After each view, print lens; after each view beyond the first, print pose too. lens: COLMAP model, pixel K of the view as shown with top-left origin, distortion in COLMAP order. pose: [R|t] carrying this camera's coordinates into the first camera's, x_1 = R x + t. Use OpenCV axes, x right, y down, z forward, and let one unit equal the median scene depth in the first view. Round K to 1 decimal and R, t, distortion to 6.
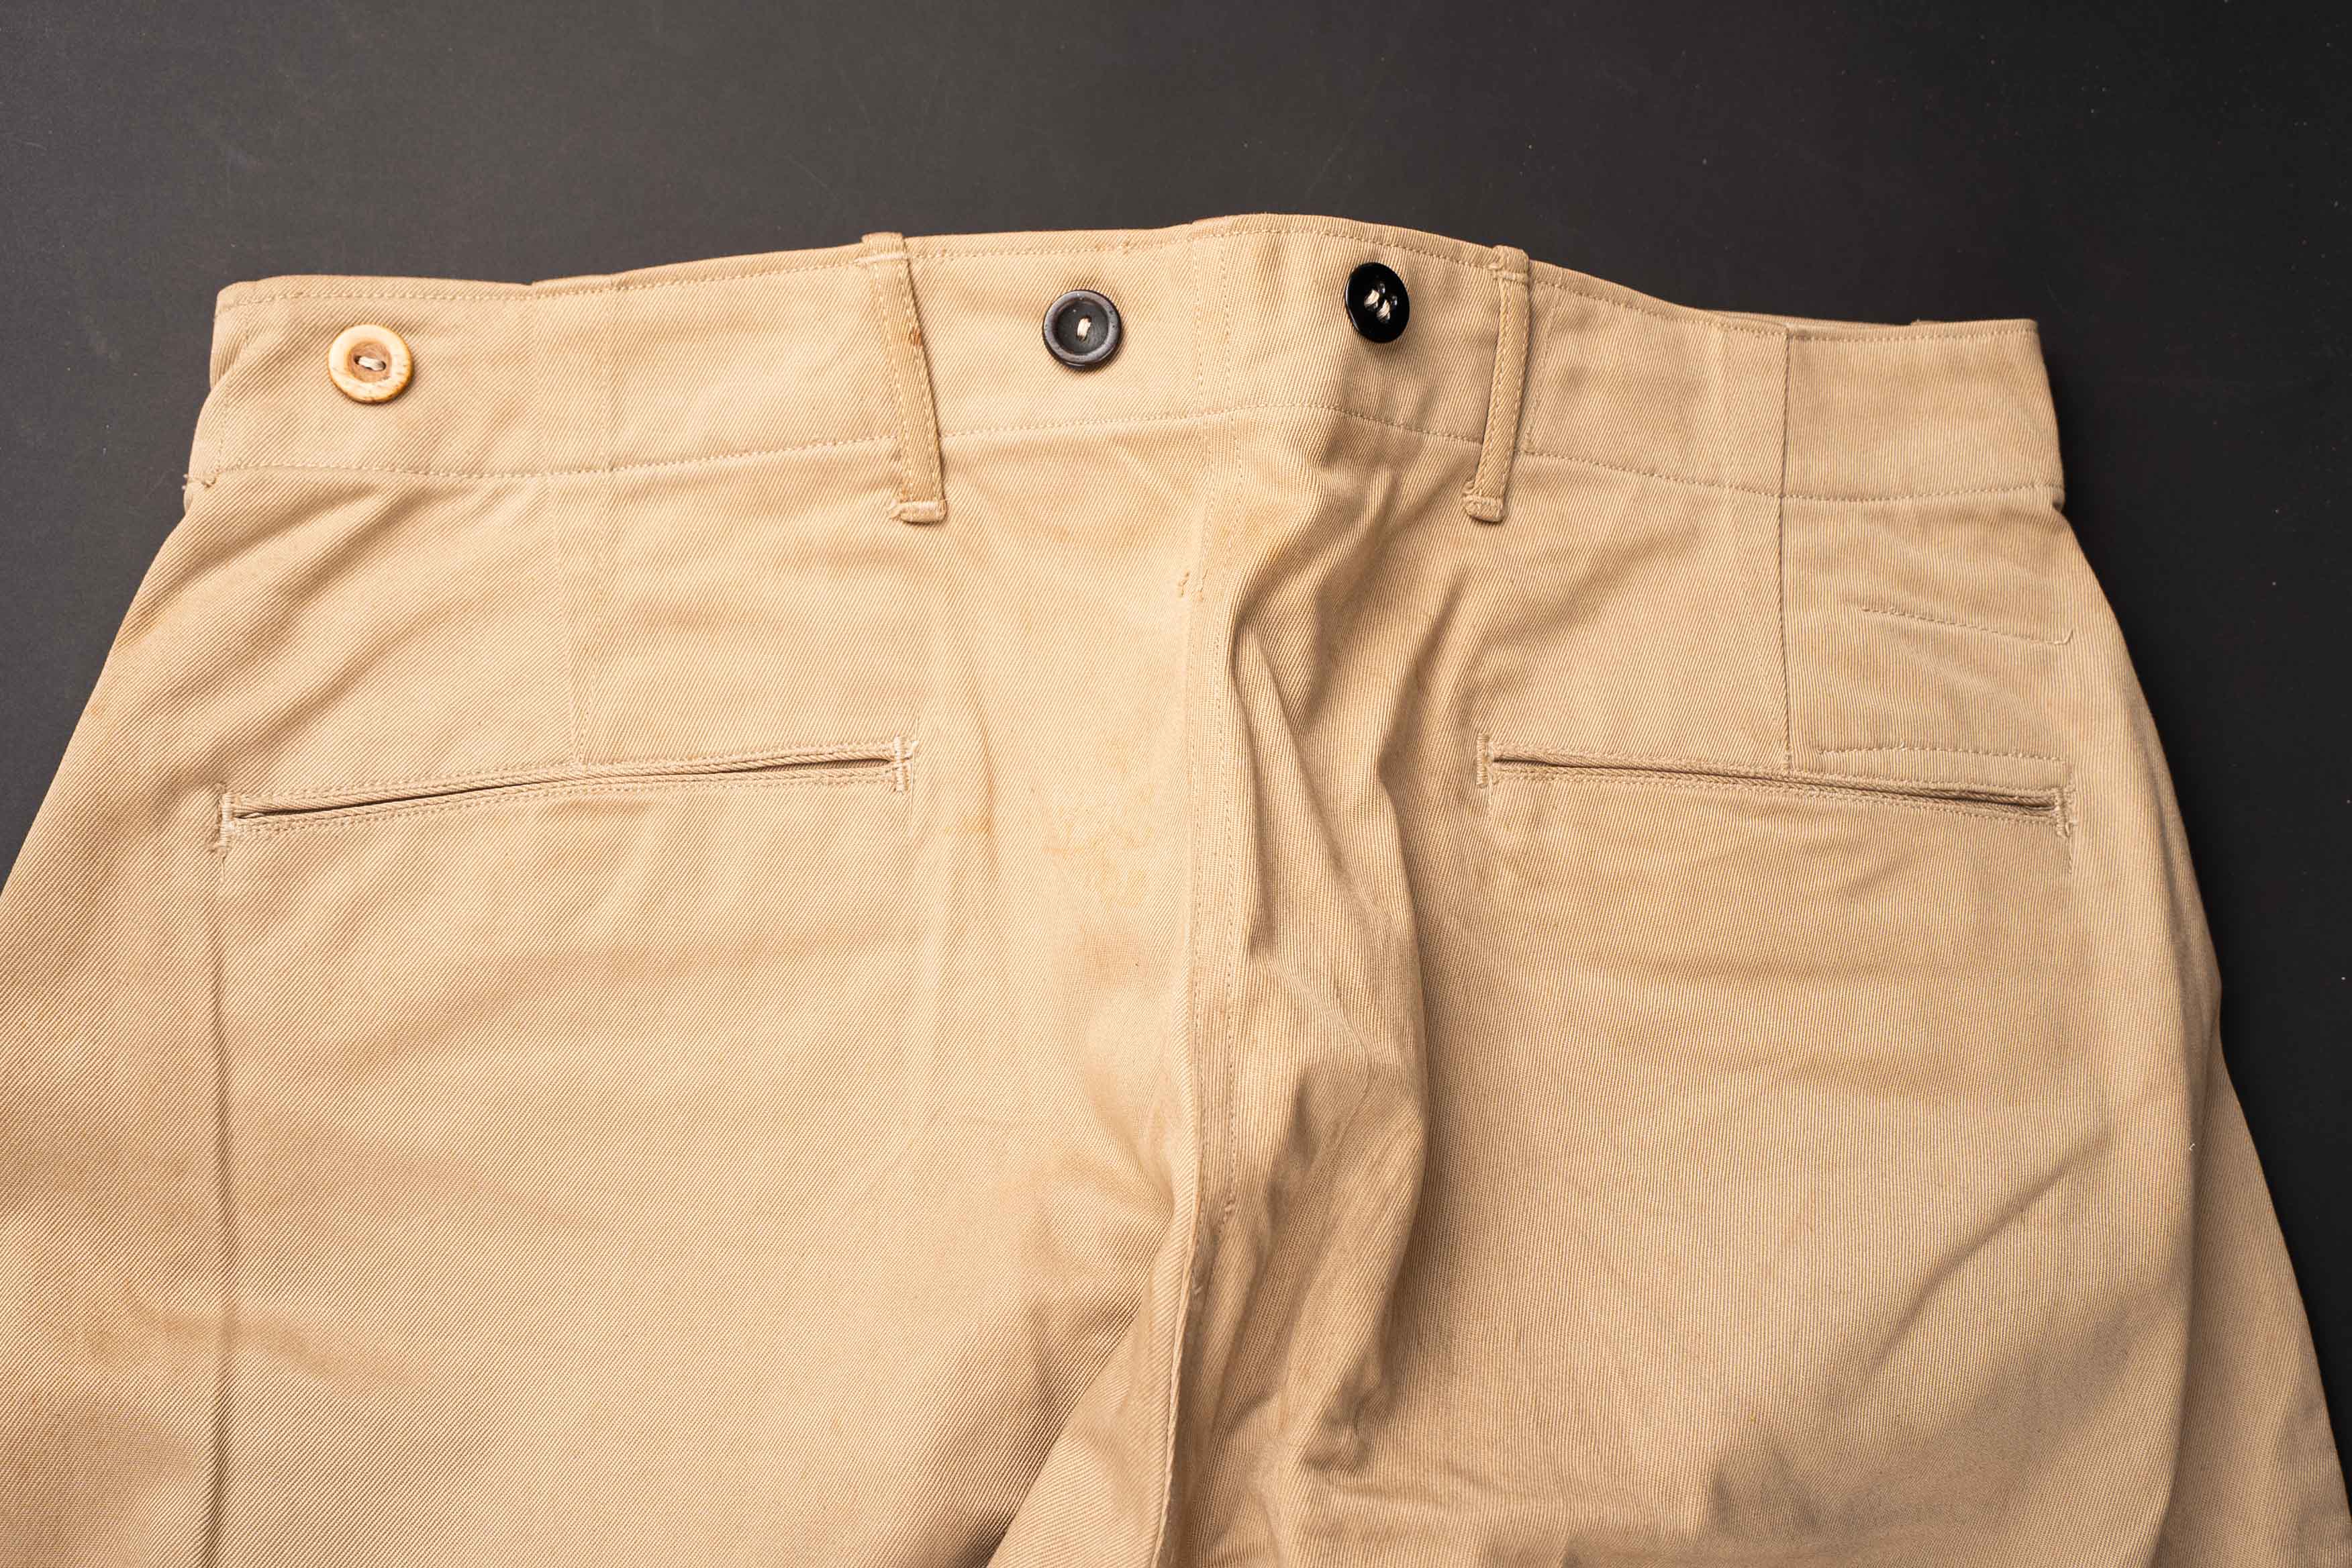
lens RADIAL K [[2659.7, 0, 1218.7], [0, 2659.7, 771.1], [0, 0, 1]] dist [0.112129, 0.000000]
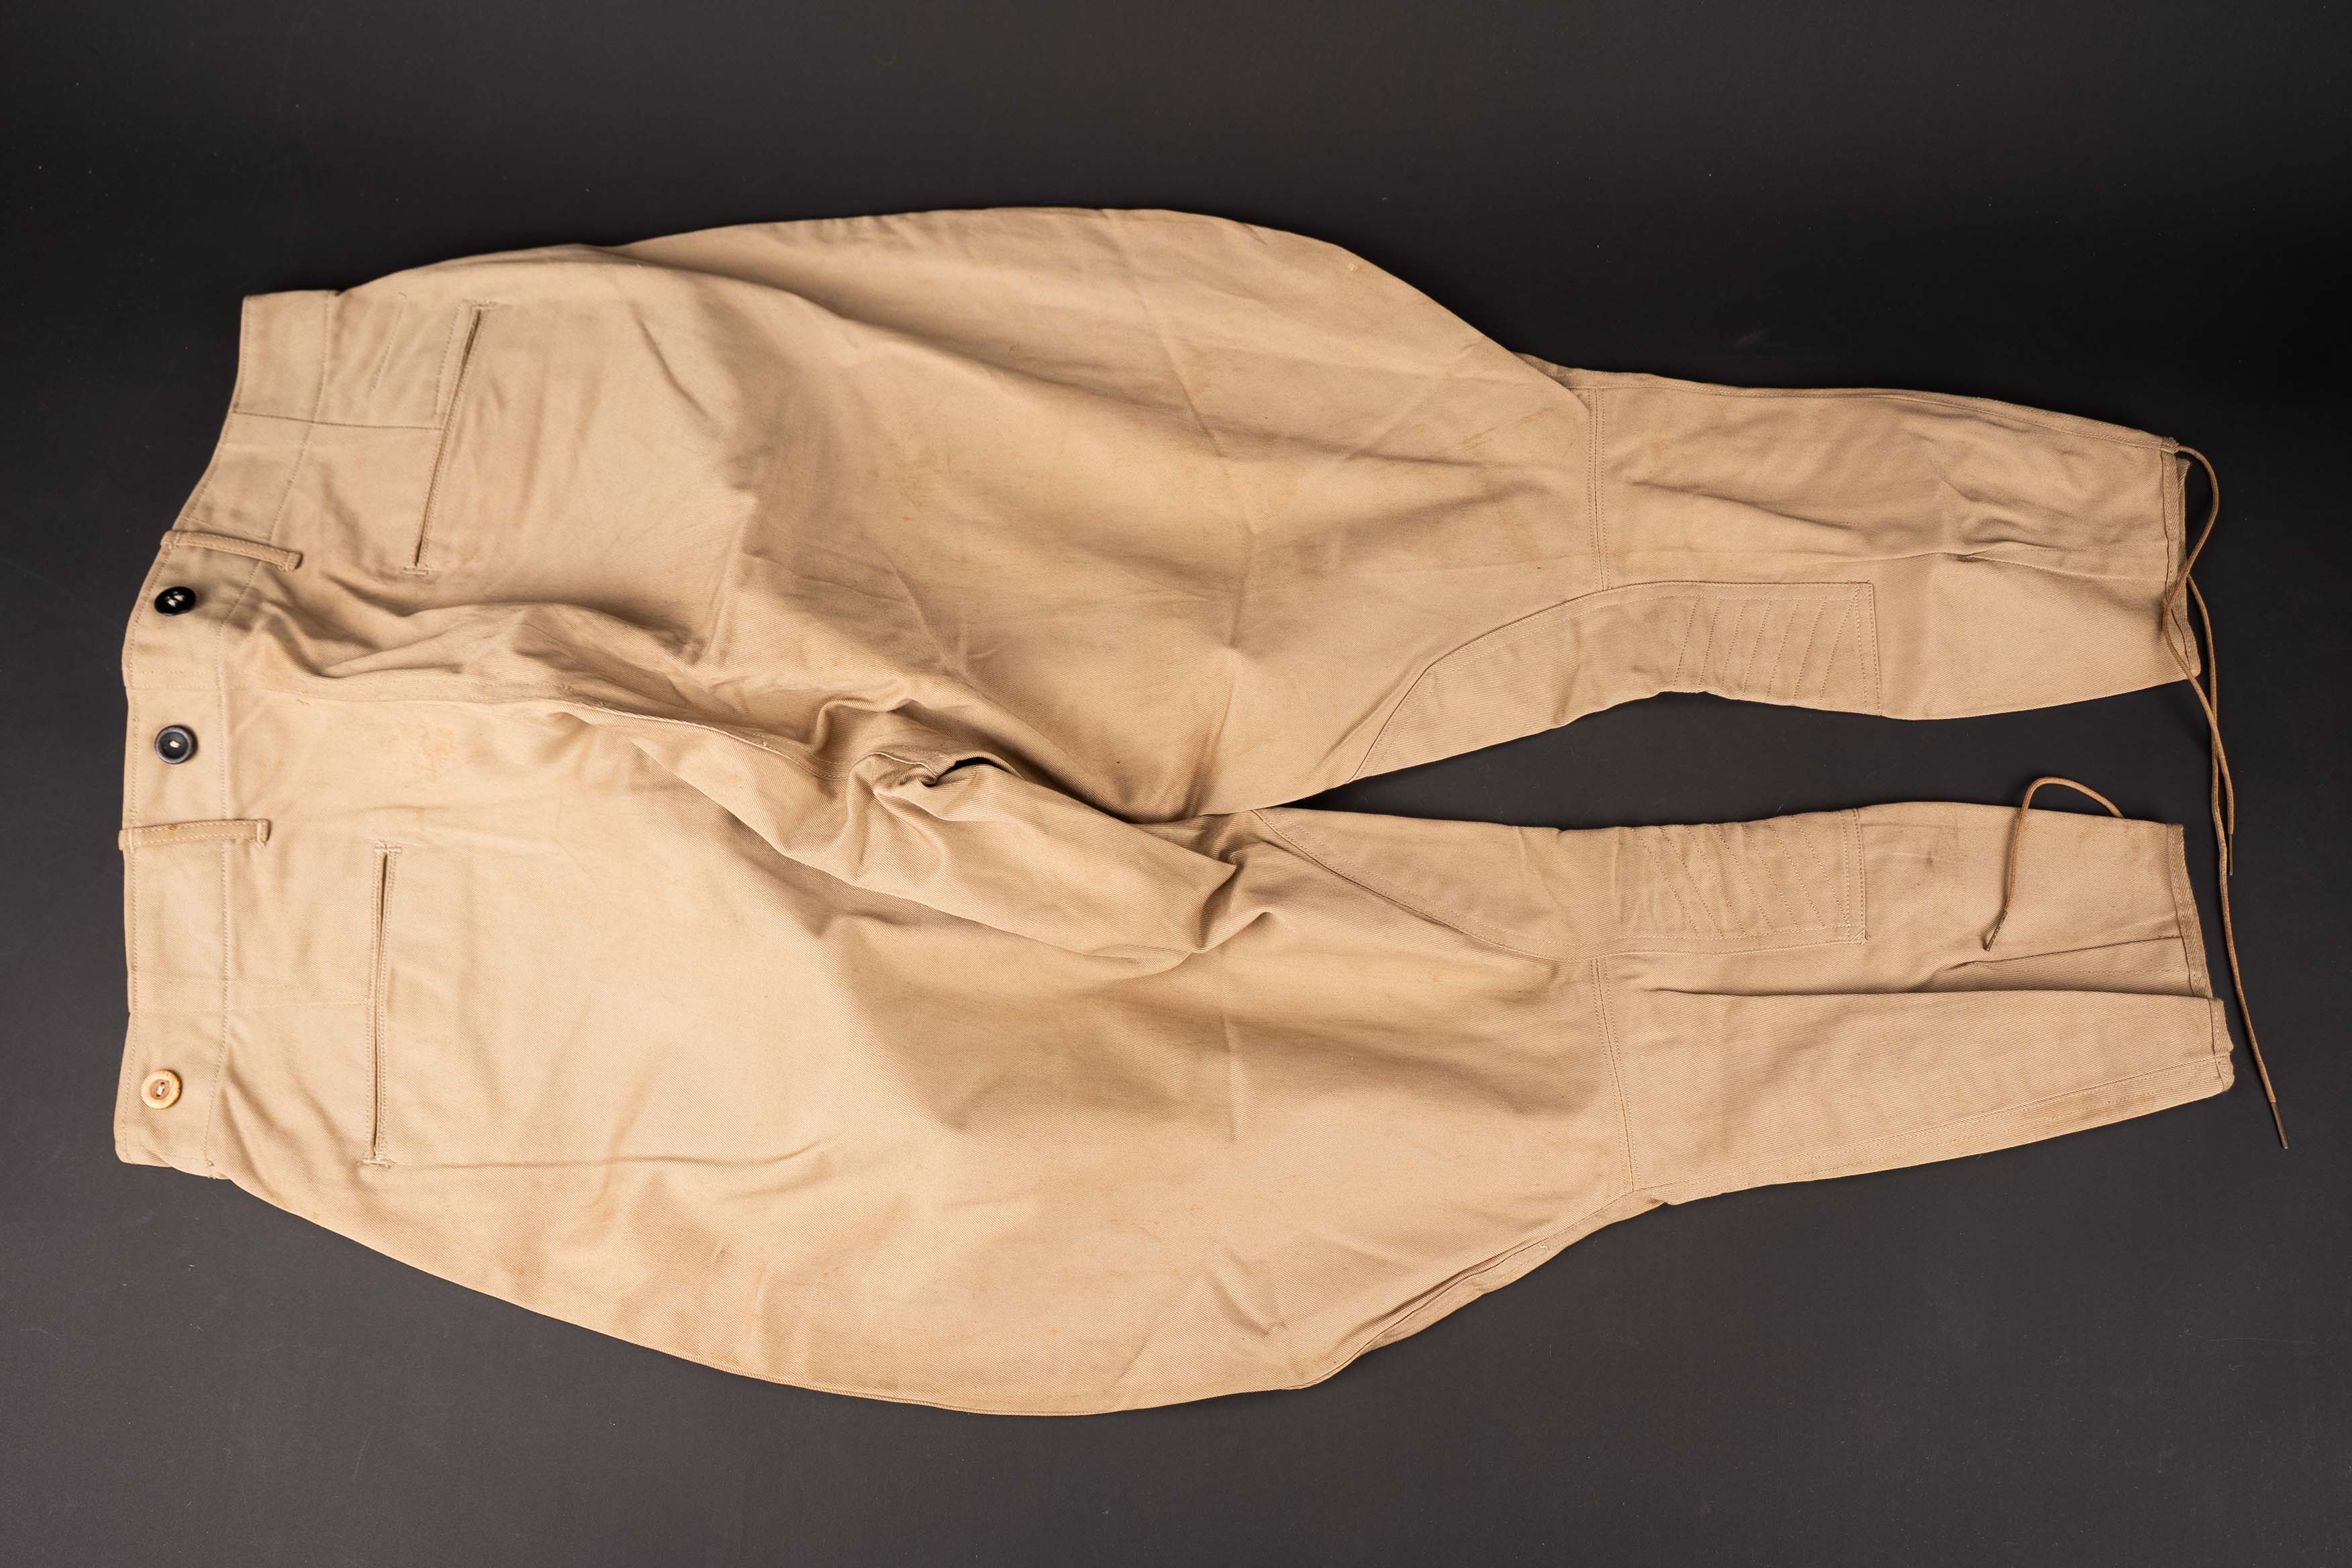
lens RADIAL K [[1920.0, 0, 1231.5], [0, 1920.0, 793.9], [0, 0, 1]] dist [-0.079484, 0.038889]
pose [[0.059753, -0.995548, 0.072893, -0.144917], [0.982962, 0.071399, 0.169377, 0.389006], [-0.173828, 0.061530, 0.982852, -0.555332]]
